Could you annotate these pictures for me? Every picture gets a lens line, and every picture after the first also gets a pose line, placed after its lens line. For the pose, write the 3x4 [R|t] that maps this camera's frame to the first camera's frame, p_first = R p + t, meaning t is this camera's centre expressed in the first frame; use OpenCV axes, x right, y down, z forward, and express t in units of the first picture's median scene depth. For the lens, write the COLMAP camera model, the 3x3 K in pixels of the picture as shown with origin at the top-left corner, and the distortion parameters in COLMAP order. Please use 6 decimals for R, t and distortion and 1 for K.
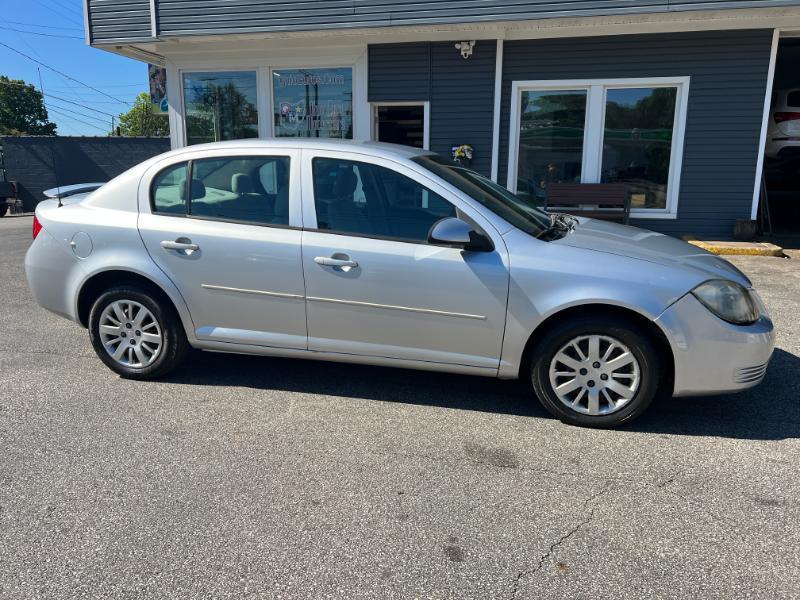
lens RADIAL K [[604.9, 0, 401.1], [0, 604.9, 296.8], [0, 0, 1]] dist [0.045116, -0.053169]
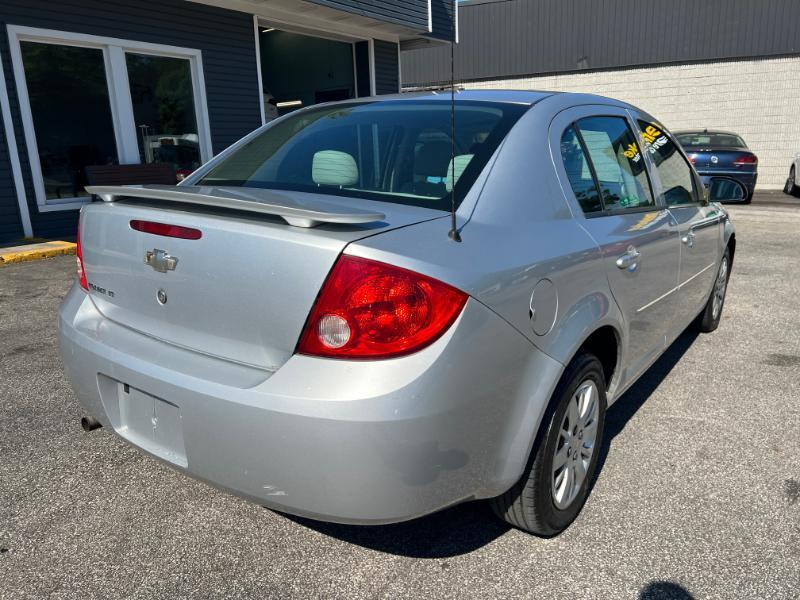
lens RADIAL K [[604.9, 0, 402.5], [0, 604.9, 300.3], [0, 0, 1]] dist [0.045116, -0.053169]
pose [[0.372808, -0.243827, 0.895300, -0.957345], [0.213783, 0.961472, 0.172828, -0.188604], [-0.902946, 0.126968, 0.410570, 0.901289]]
